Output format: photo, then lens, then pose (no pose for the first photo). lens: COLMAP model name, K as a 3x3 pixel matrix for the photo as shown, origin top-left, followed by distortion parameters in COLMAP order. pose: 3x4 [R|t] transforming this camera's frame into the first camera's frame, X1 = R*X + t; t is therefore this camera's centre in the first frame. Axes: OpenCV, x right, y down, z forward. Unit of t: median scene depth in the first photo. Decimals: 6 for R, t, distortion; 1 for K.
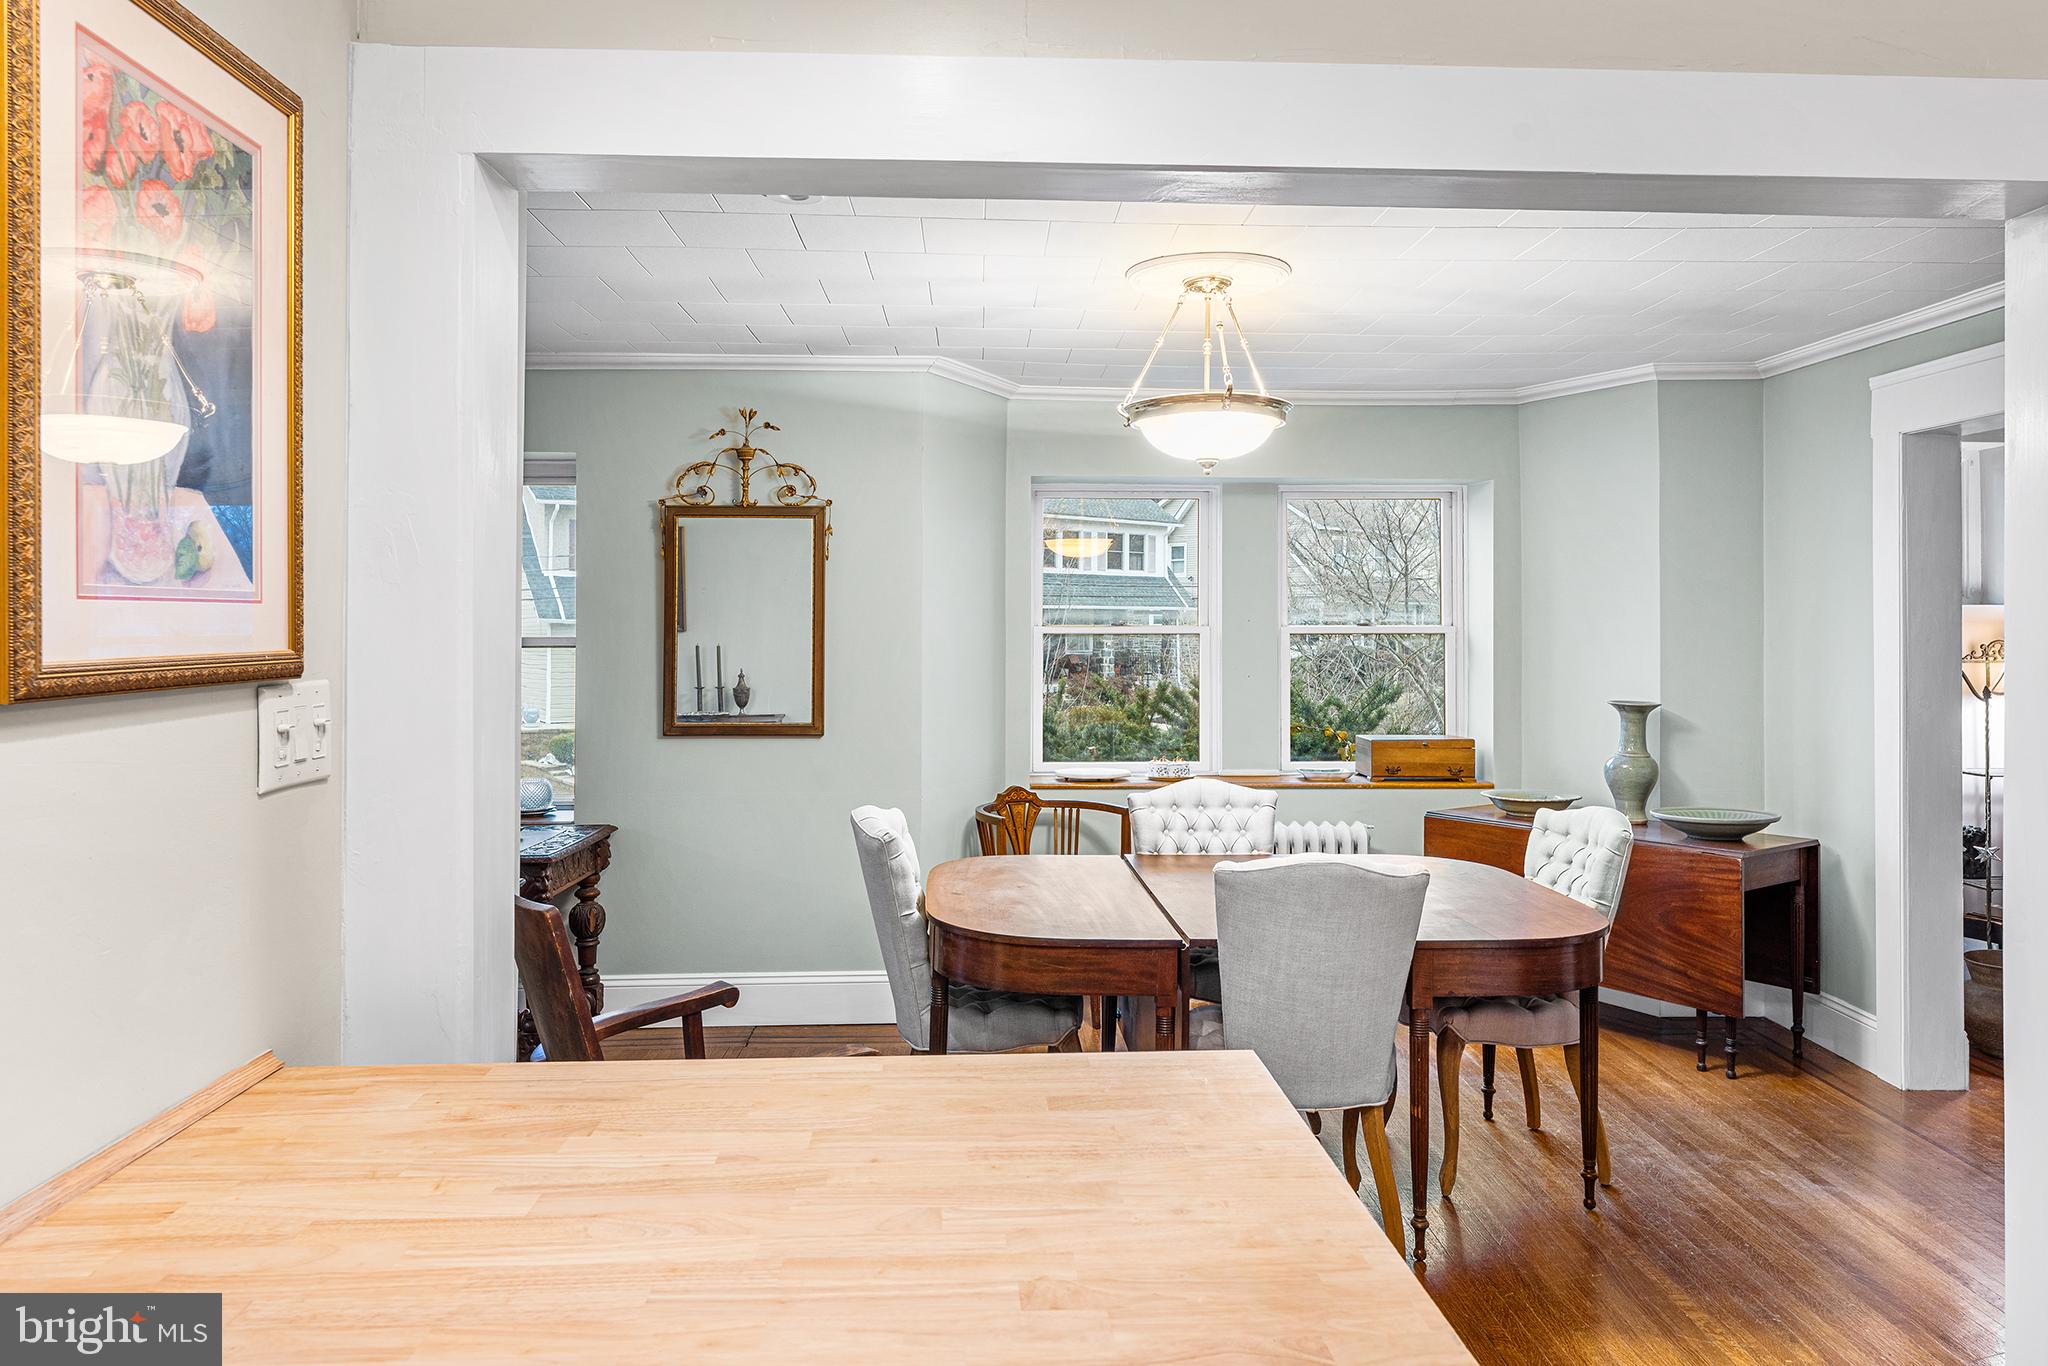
lens RADIAL K [[1376.0, 0, 1030.5], [0, 1376.0, 620.6], [0, 0, 1]] dist [0.004748, 0.000213]
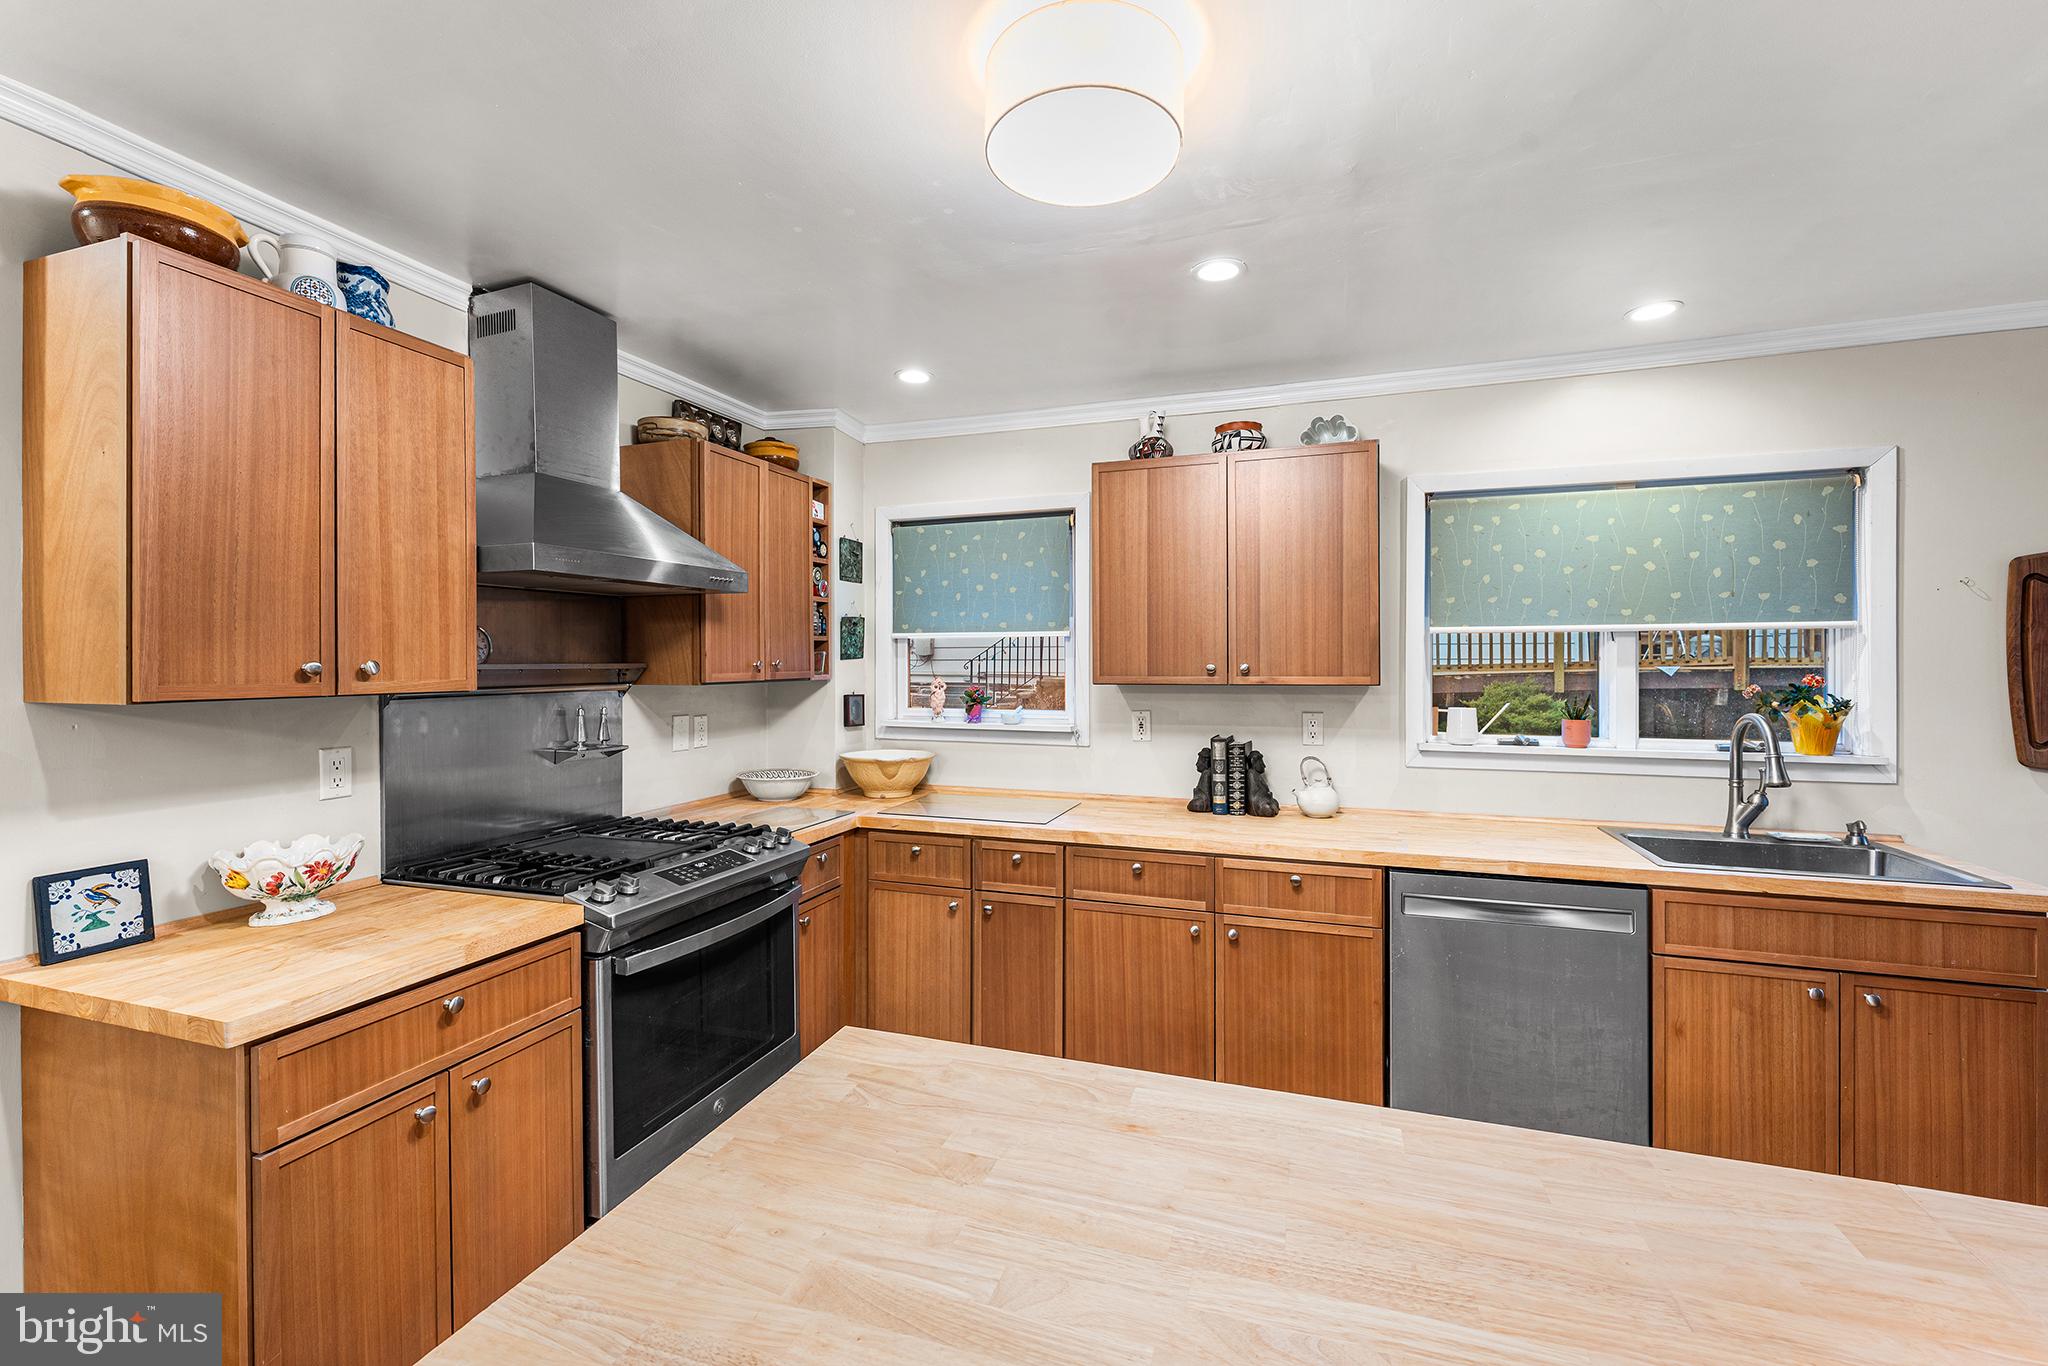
lens RADIAL K [[877.8, 0, 1015.2], [0, 877.8, 665.9], [0, 0, 1]] dist [-0.000474, -0.000337]
pose [[-0.925180, -0.001947, 0.379523, -0.079122], [-0.002286, 0.999997, -0.000443, 0.002249], [-0.379521, -0.001277, -0.925182, 0.404047]]
